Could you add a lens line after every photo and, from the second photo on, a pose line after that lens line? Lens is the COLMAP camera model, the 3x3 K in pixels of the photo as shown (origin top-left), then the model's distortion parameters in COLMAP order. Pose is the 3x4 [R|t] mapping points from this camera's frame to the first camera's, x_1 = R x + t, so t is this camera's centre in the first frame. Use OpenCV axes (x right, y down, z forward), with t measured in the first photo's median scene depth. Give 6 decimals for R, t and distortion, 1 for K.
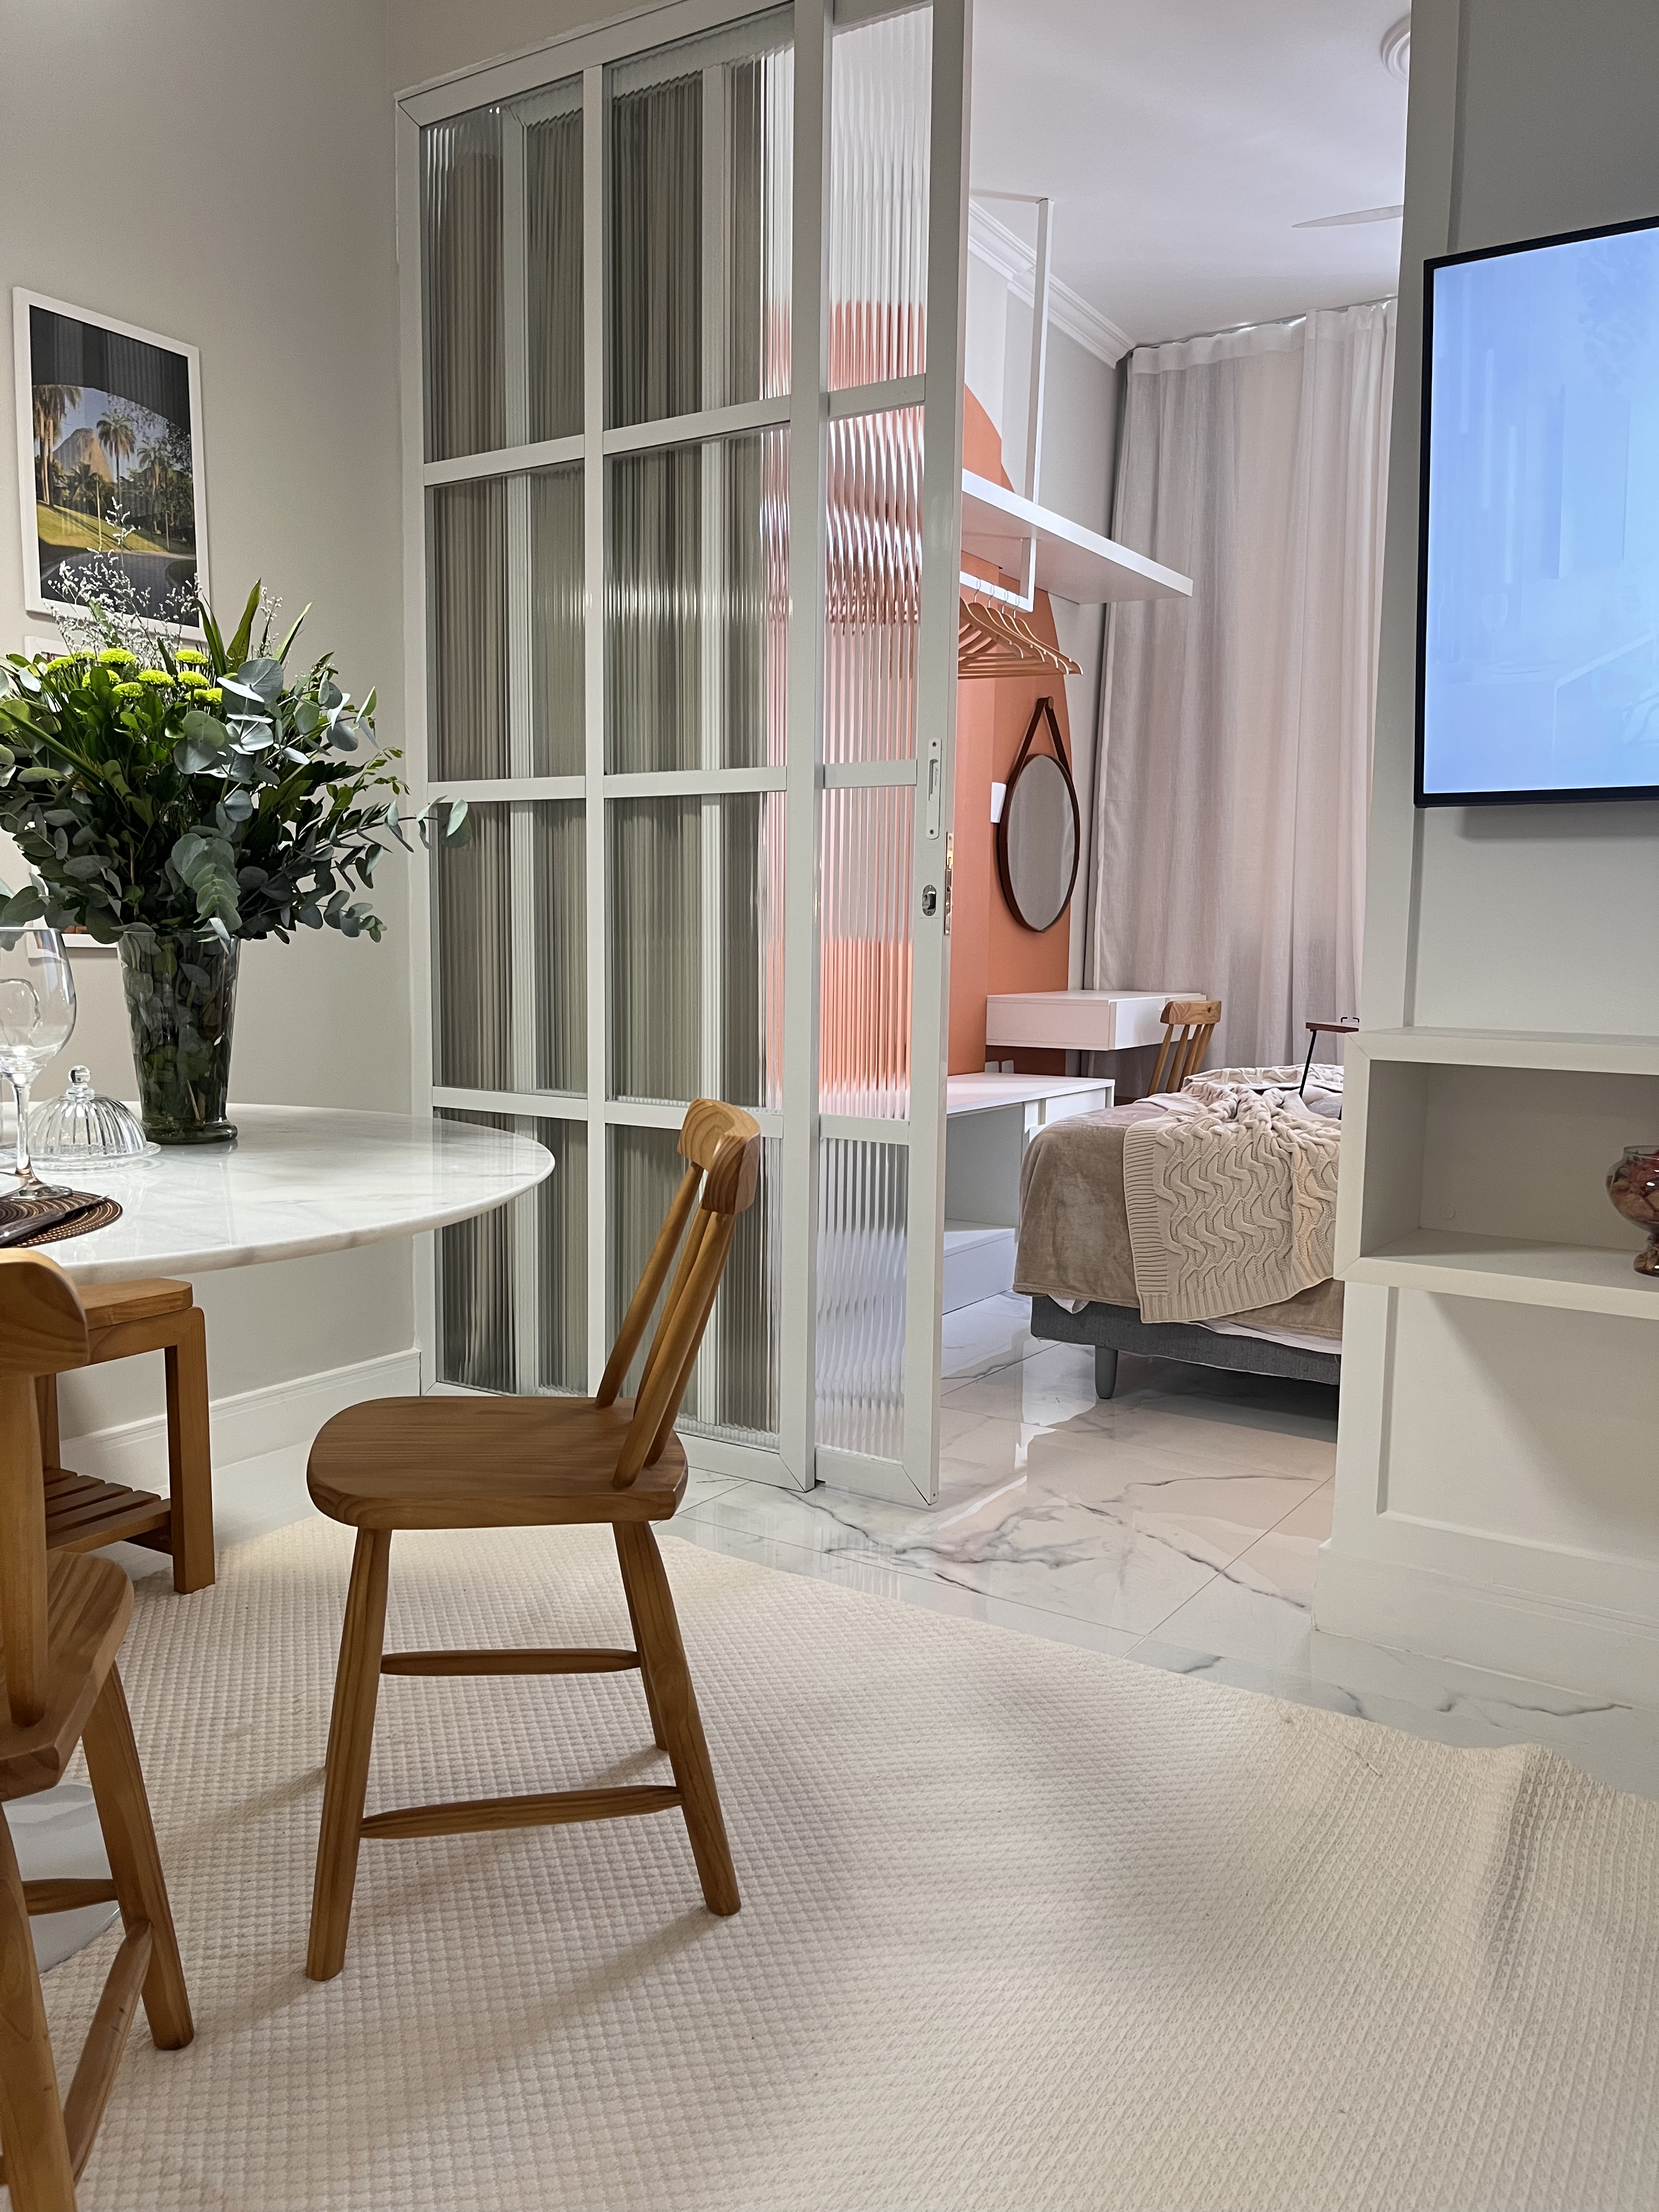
lens RADIAL K [[1692.3, 0, 835.1], [0, 1692.3, 1116.5], [0, 0, 1]] dist [0.073776, -0.093994]
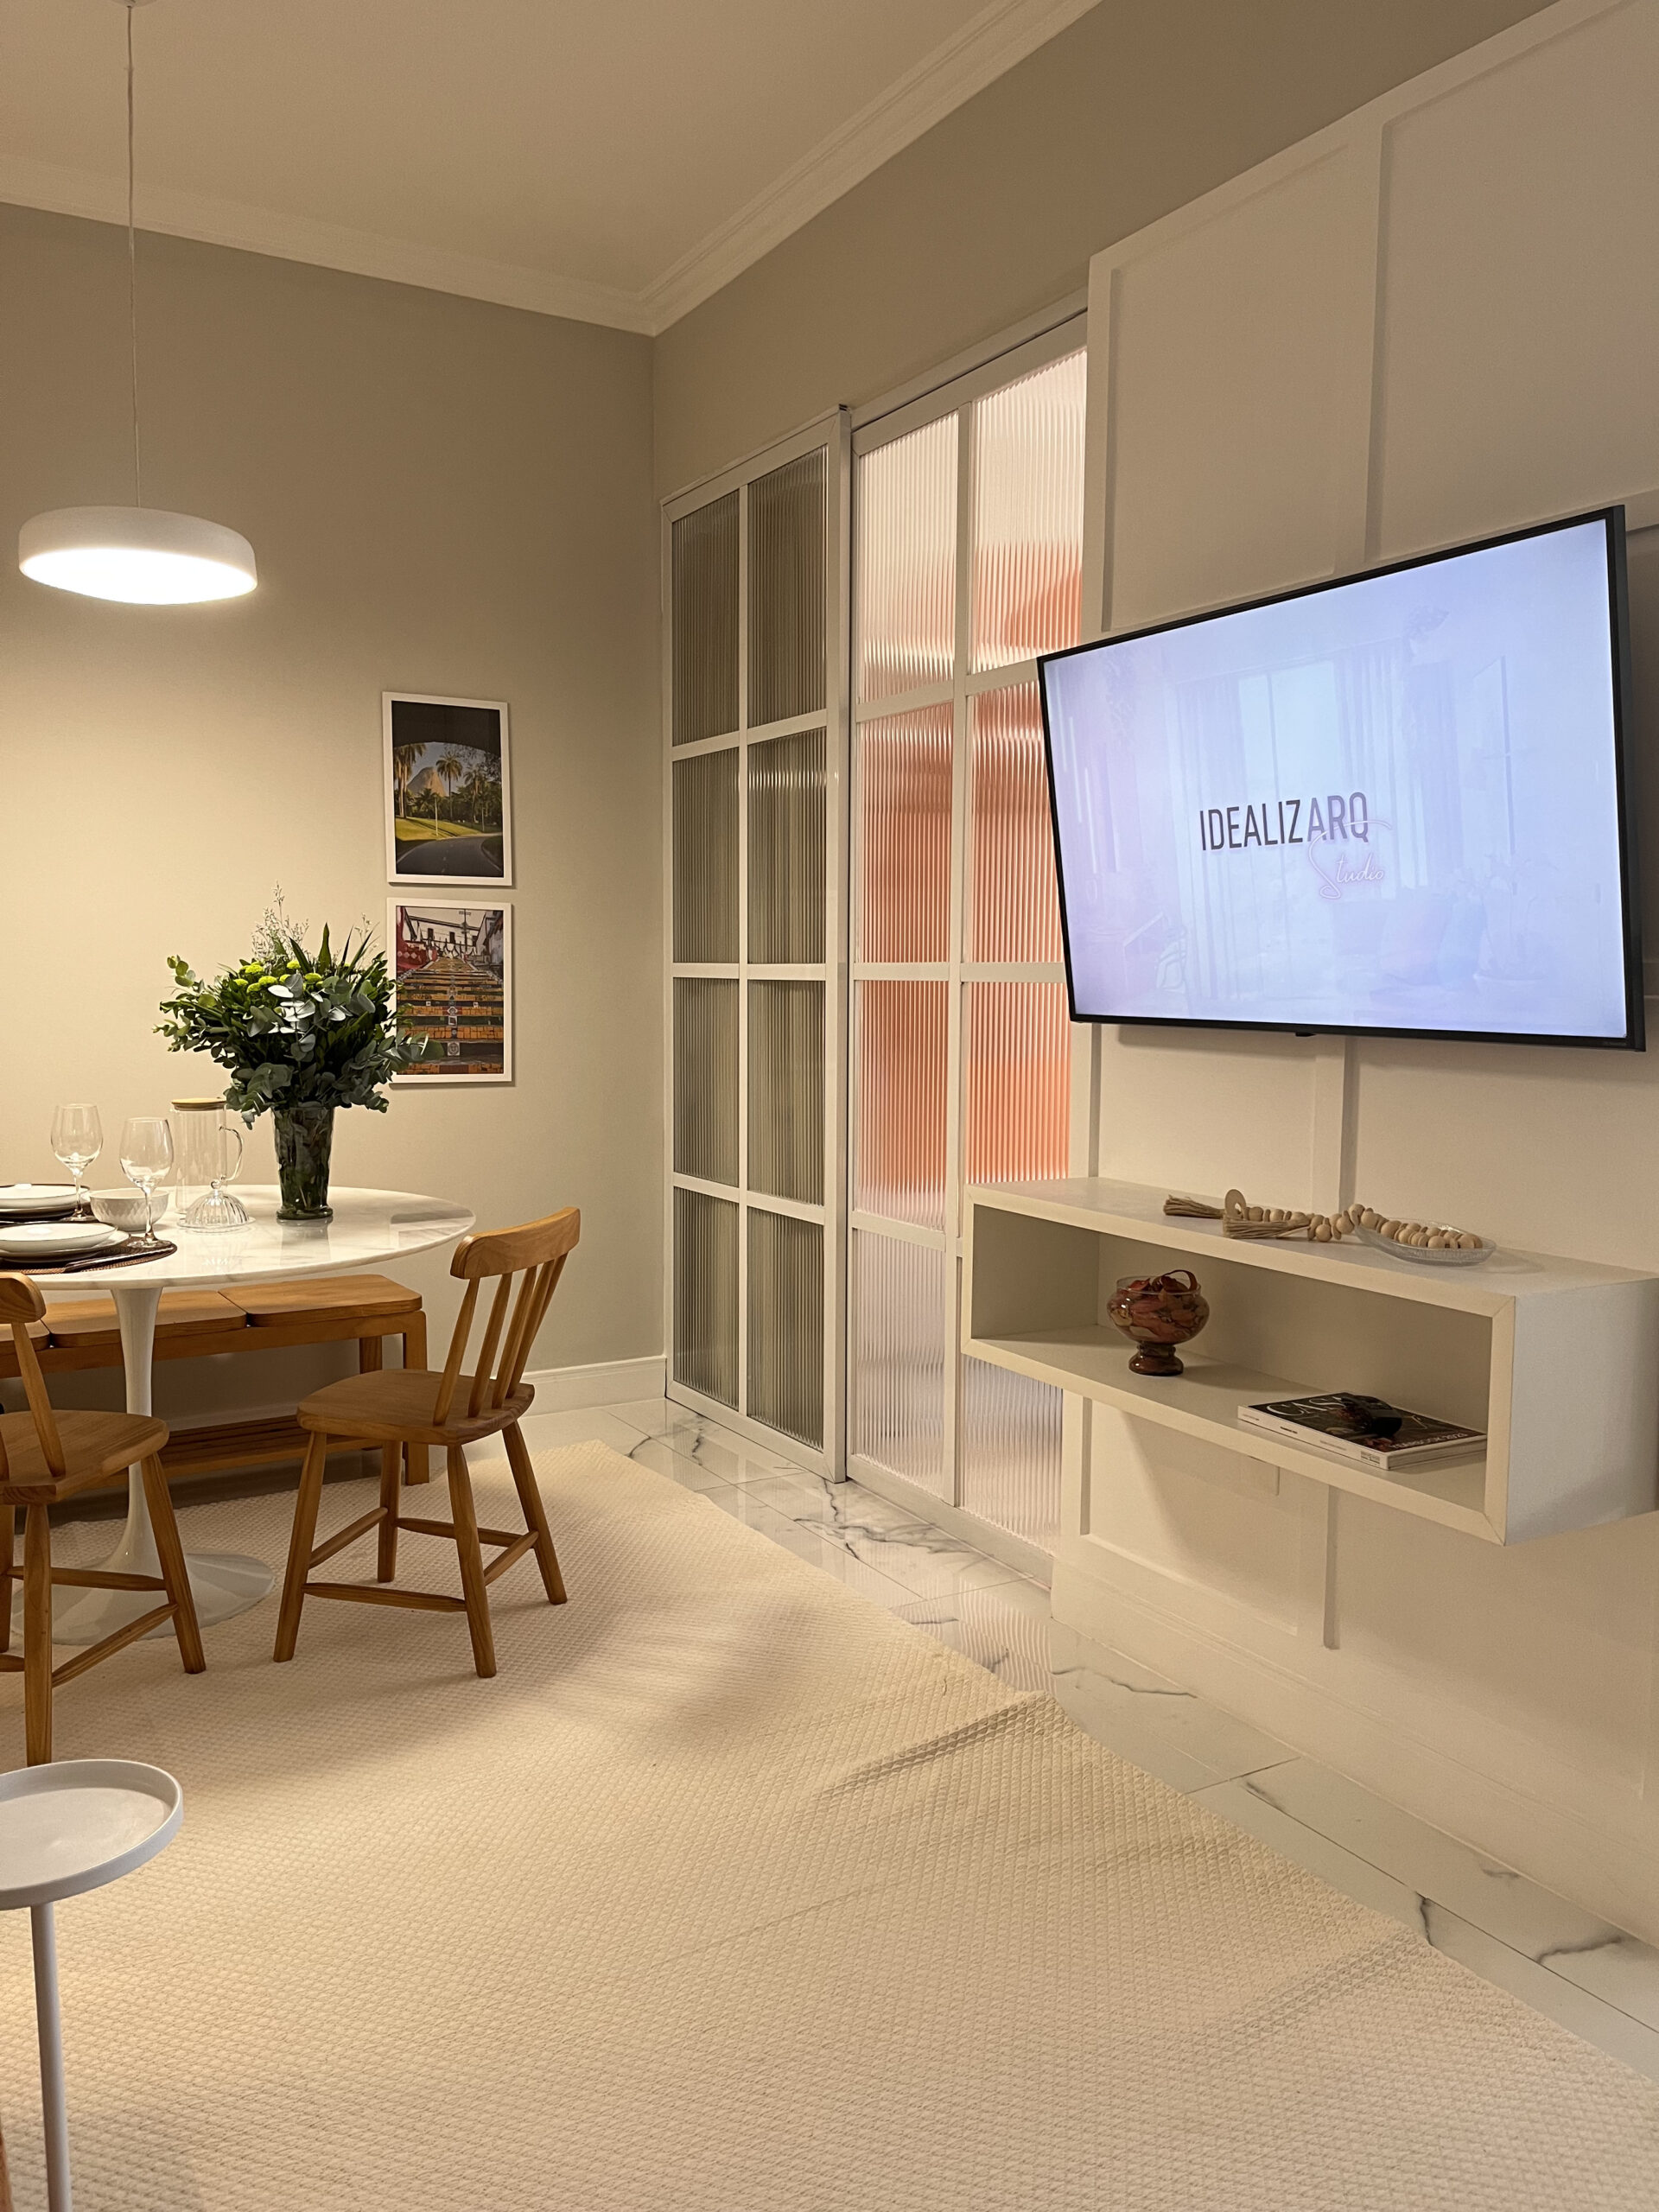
lens RADIAL K [[1692.3, 0, 835.1], [0, 1692.3, 1116.5], [0, 0, 1]] dist [0.073776, -0.093994]
pose [[0.895053, 0.033068, -0.444733, 0.603572], [-0.043403, 0.998972, -0.013073, -0.060530], [0.443843, 0.031004, 0.895568, -0.253447]]
